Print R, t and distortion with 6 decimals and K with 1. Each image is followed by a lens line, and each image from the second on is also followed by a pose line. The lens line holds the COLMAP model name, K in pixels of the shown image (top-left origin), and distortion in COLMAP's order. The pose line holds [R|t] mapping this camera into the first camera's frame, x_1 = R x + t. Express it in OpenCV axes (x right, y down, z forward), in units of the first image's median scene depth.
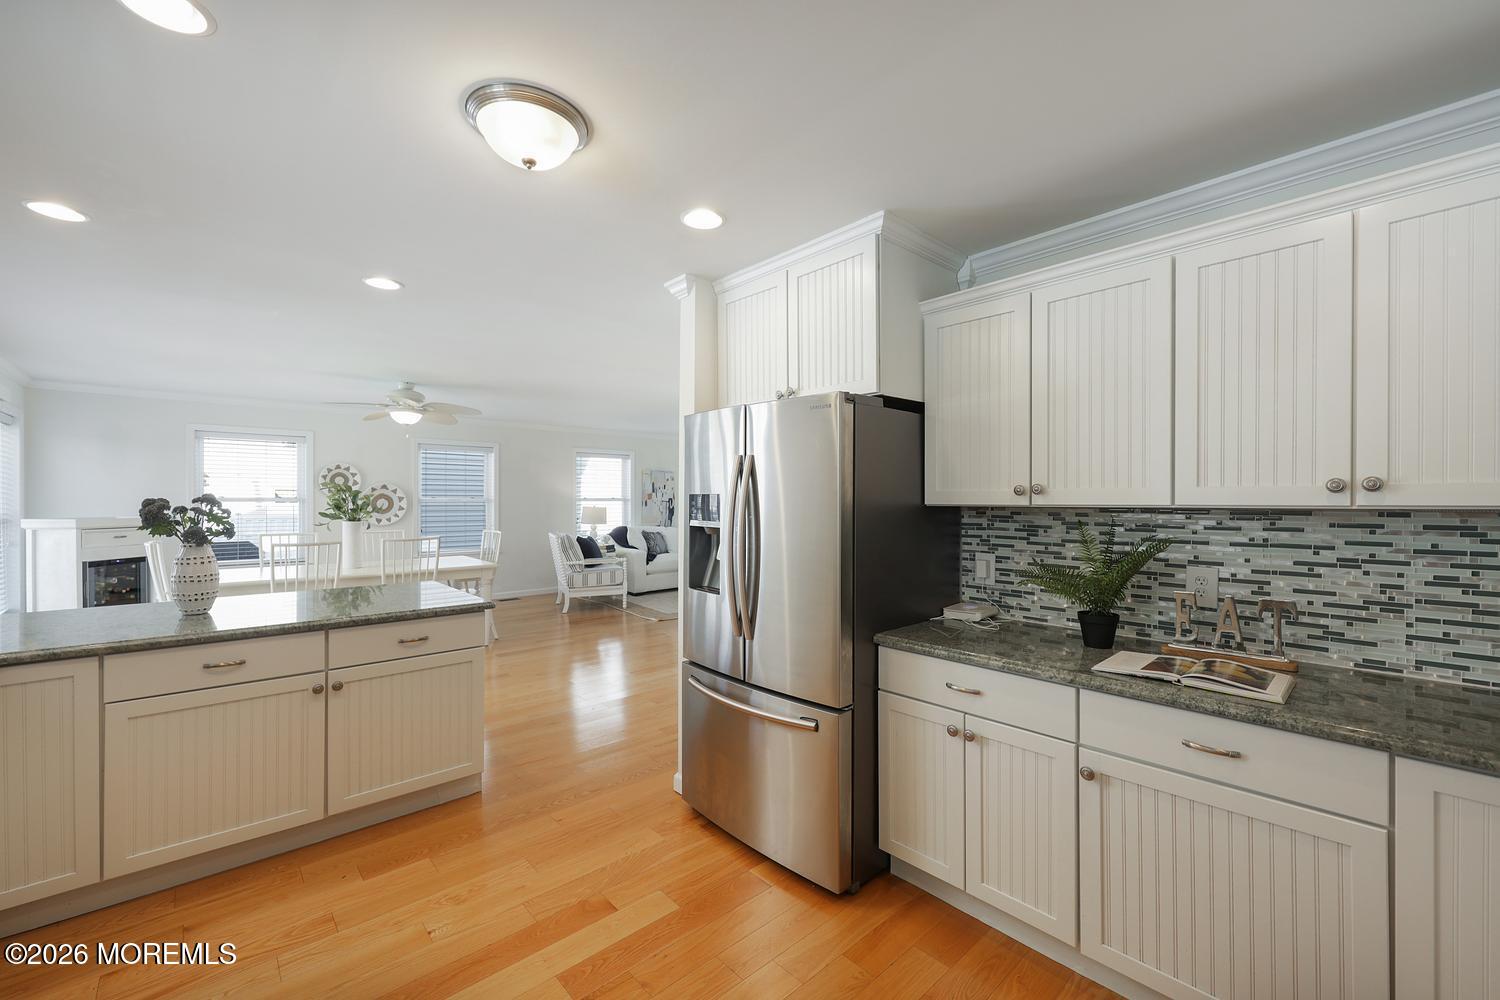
lens RADIAL K [[615.1, 0, 751.8], [0, 615.1, 503.4], [0, 0, 1]] dist [0.000190, -0.000346]
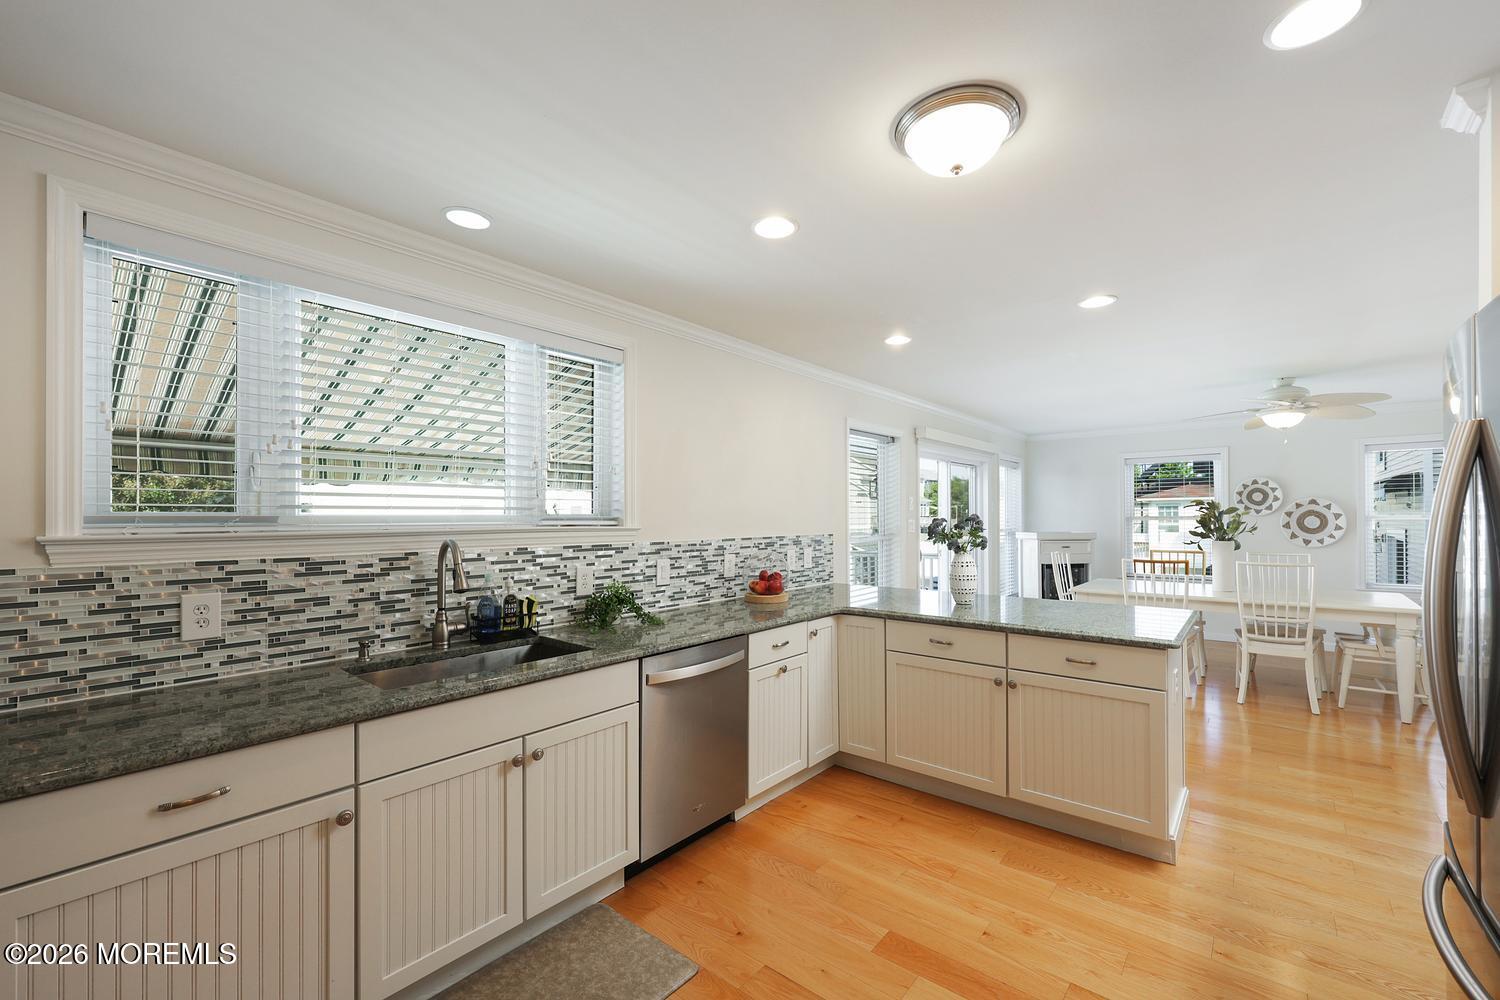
lens RADIAL K [[615.1, 0, 765.0], [0, 615.1, 513.7], [0, 0, 1]] dist [0.000190, -0.000346]
pose [[0.147486, -0.013514, -0.988972, 0.126360], [0.000364, 0.999907, -0.013609, 0.000448], [0.989064, 0.001647, 0.147477, 0.130477]]
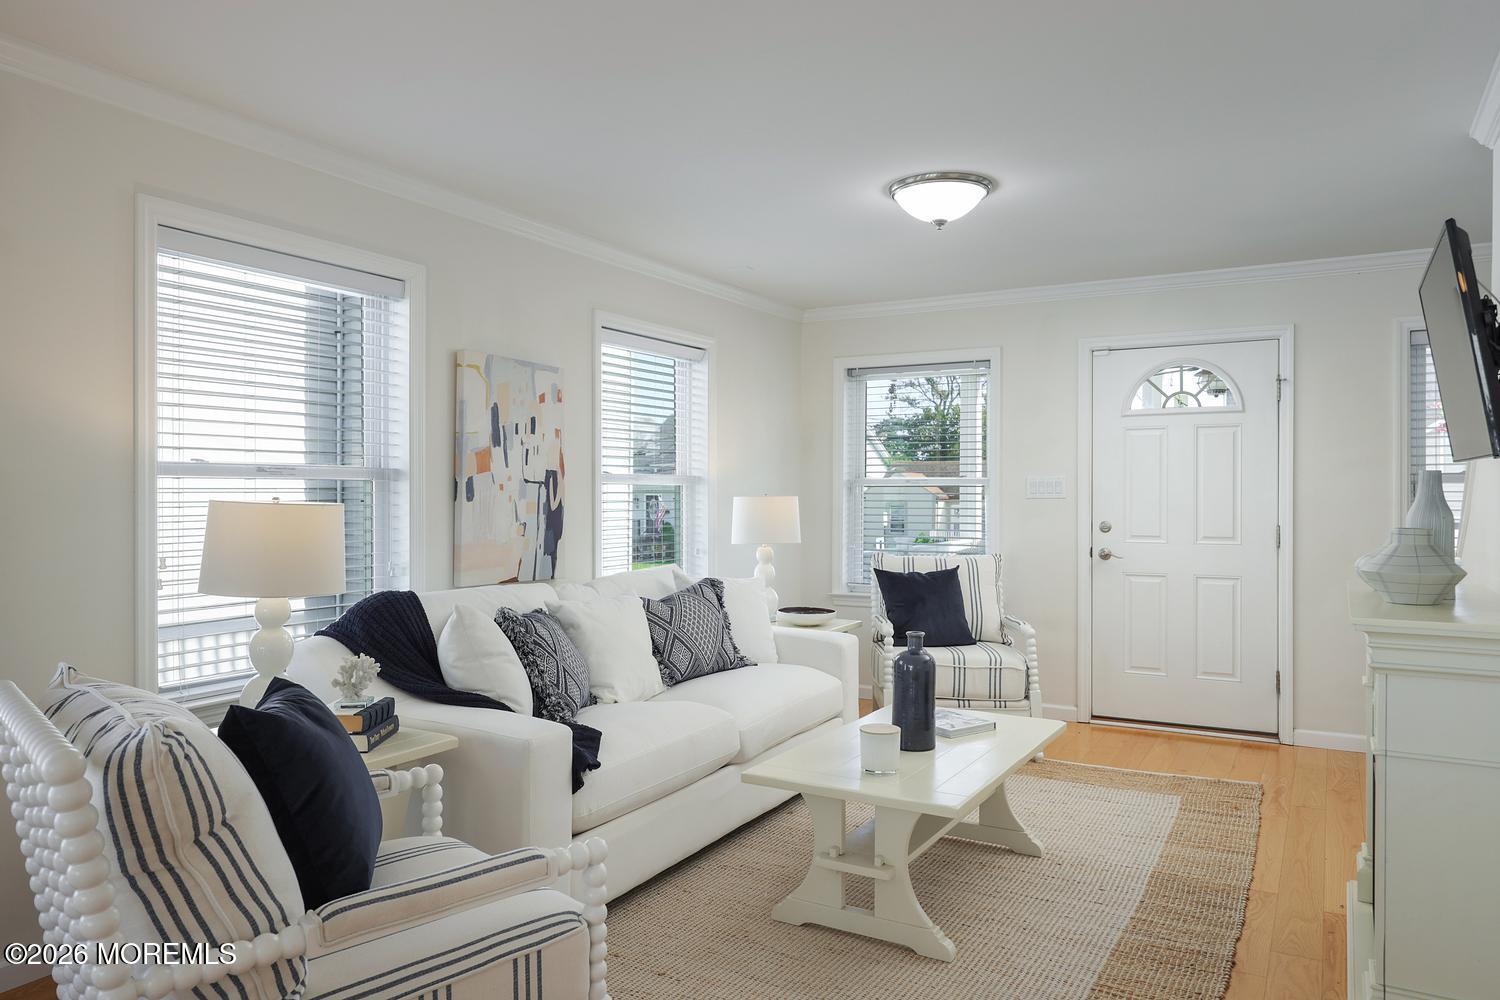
lens RADIAL K [[1032.2, 0, 744.9], [0, 1032.2, 503.3], [0, 0, 1]] dist [0.013426, 0.001542]
pose [[0.956230, 0.001063, 0.292613, -0.249262], [-0.000638, 0.999999, -0.001549, 0.008365], [-0.292614, 0.001294, 0.956230, 0.771832]]
